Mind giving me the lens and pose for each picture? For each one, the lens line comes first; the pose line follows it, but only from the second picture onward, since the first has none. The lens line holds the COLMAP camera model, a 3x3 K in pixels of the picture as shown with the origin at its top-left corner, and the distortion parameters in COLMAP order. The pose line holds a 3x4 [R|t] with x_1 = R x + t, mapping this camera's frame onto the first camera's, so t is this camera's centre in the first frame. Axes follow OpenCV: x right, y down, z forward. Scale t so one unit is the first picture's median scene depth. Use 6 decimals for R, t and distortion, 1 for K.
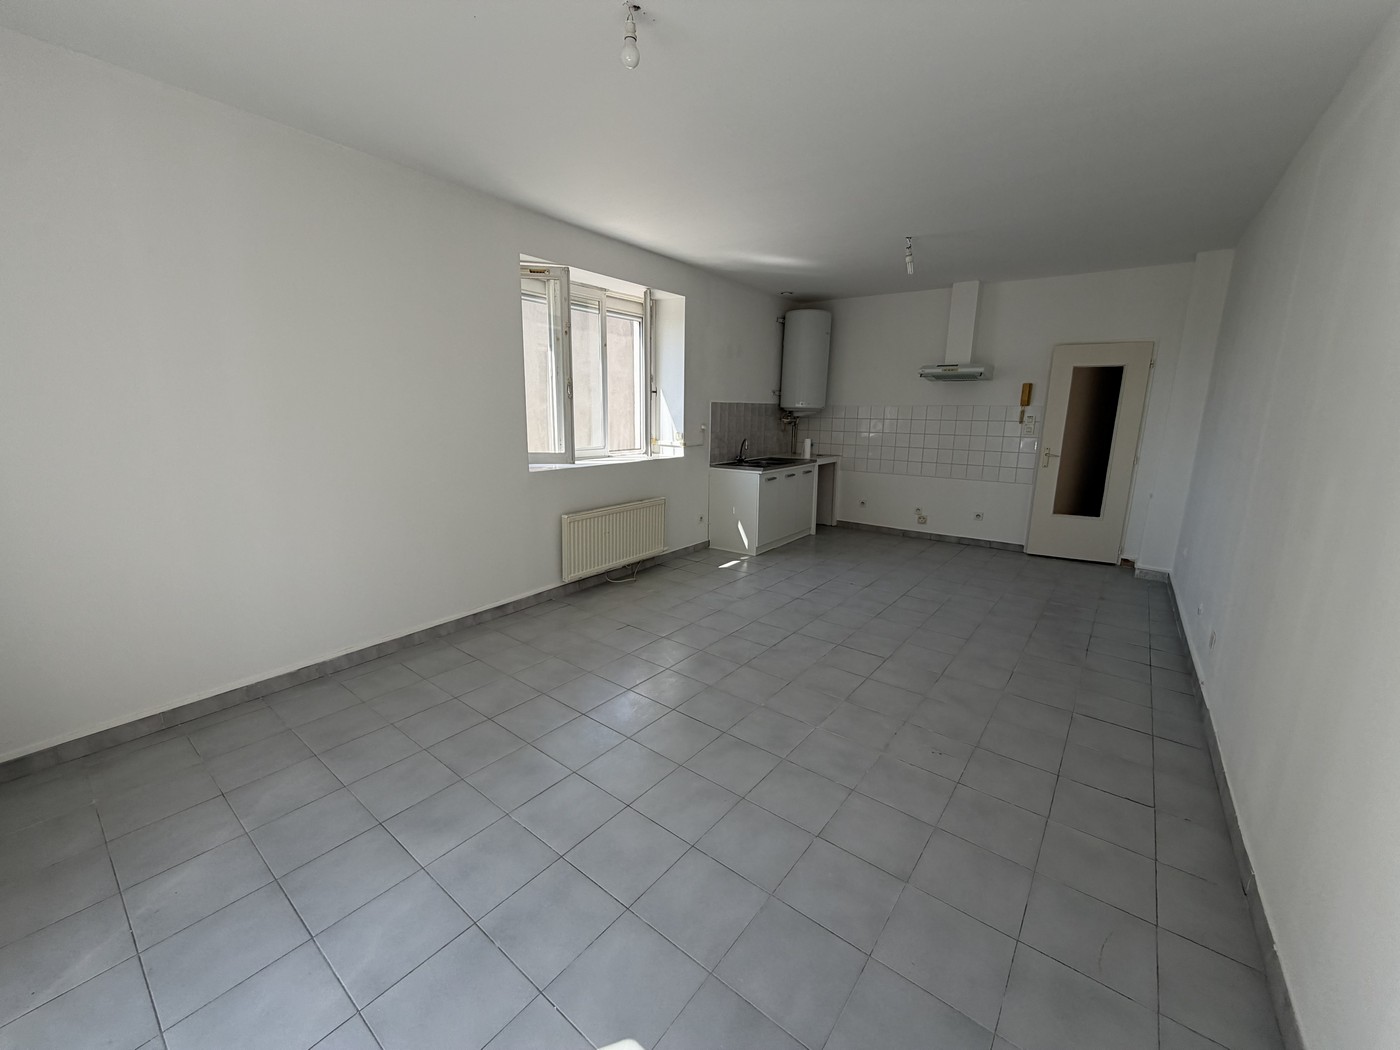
lens RADIAL K [[556.6, 0, 693.5], [0, 556.6, 522.5], [0, 0, 1]] dist [-0.000339, -0.000044]
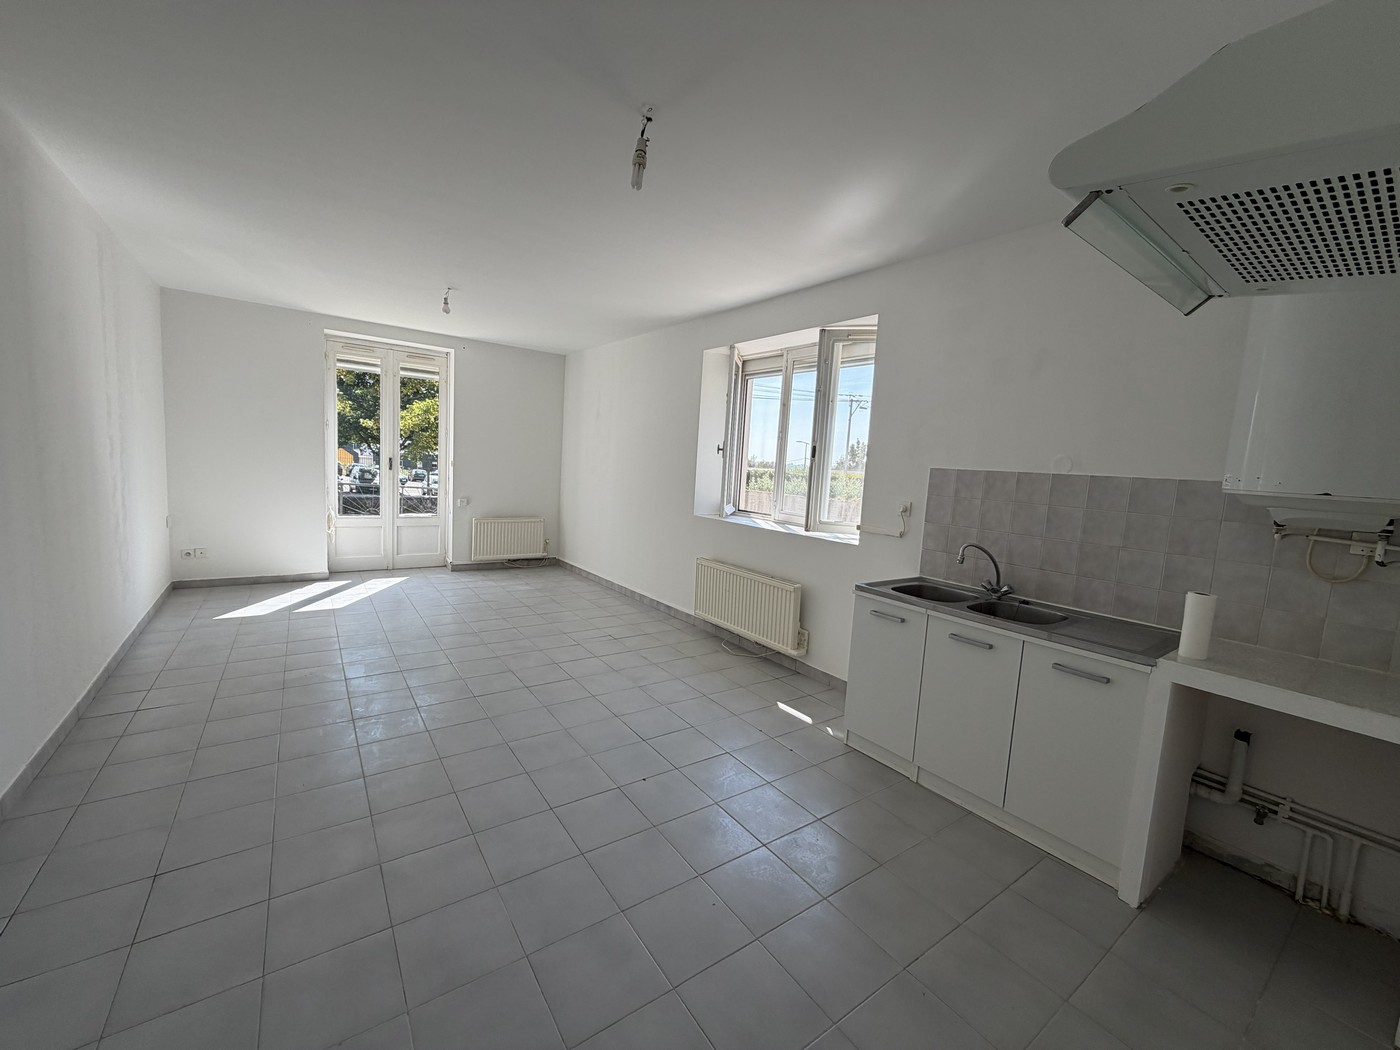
lens RADIAL K [[556.6, 0, 693.5], [0, 556.6, 522.5], [0, 0, 1]] dist [-0.000339, -0.000044]
pose [[-0.283650, 0.073041, -0.956142, 0.838366], [-0.256108, 0.955105, 0.148939, -0.240075], [0.924095, 0.287122, -0.252209, 1.205880]]
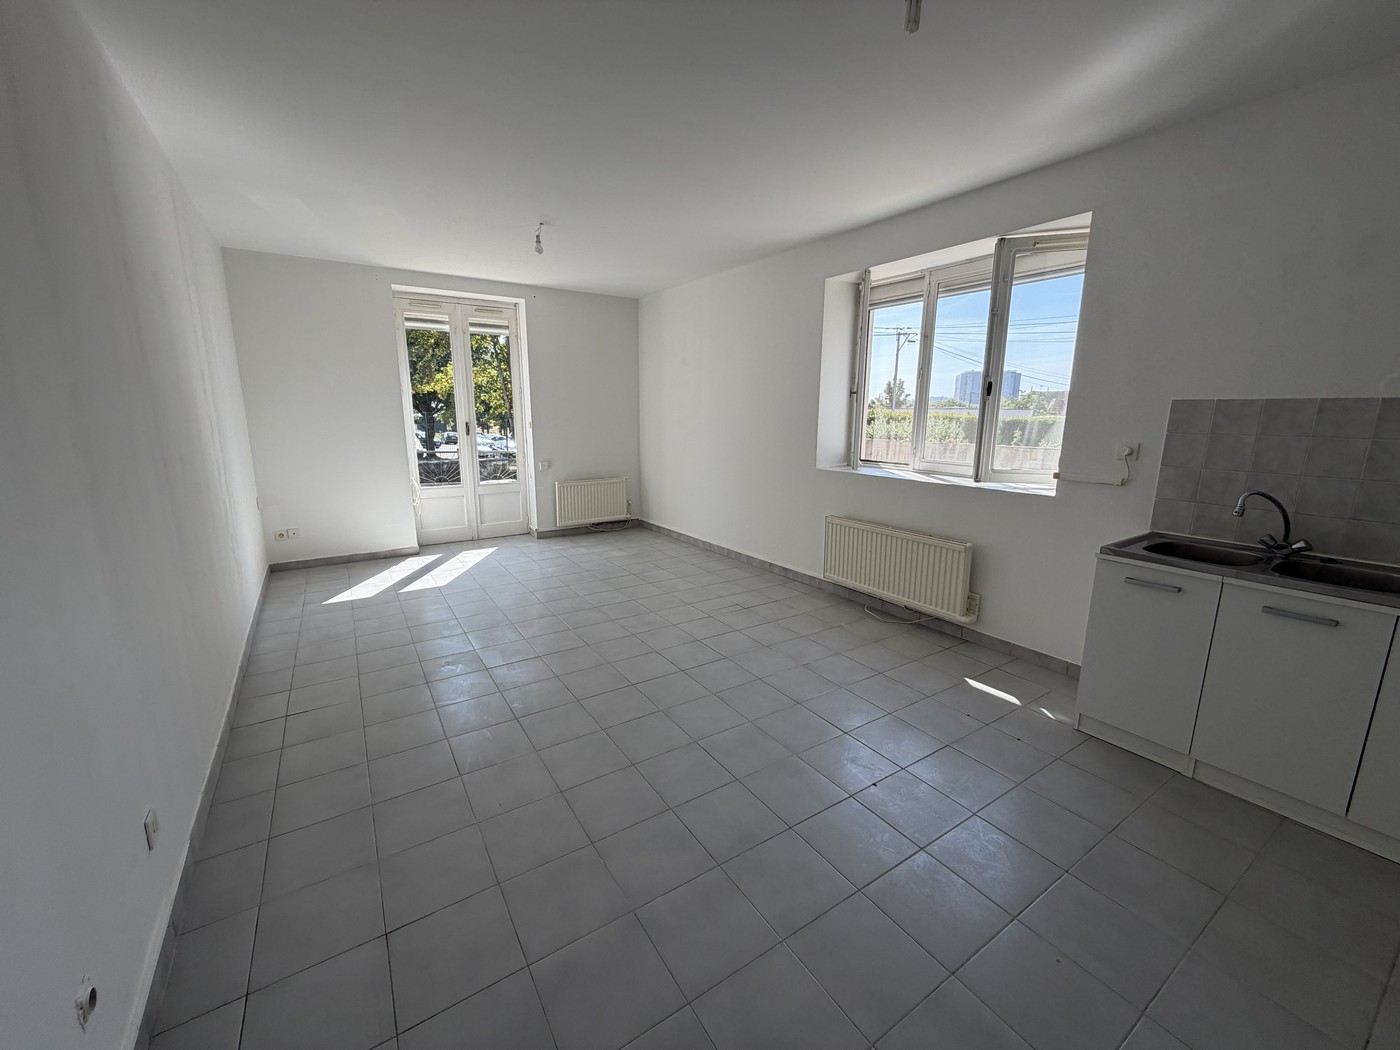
lens RADIAL K [[556.6, 0, 693.5], [0, 556.6, 522.5], [0, 0, 1]] dist [-0.000339, -0.000044]
pose [[-0.324540, 0.173387, -0.929845, 0.793992], [-0.201209, 0.947900, 0.246981, -0.198007], [0.924223, 0.267248, -0.272744, 1.009294]]
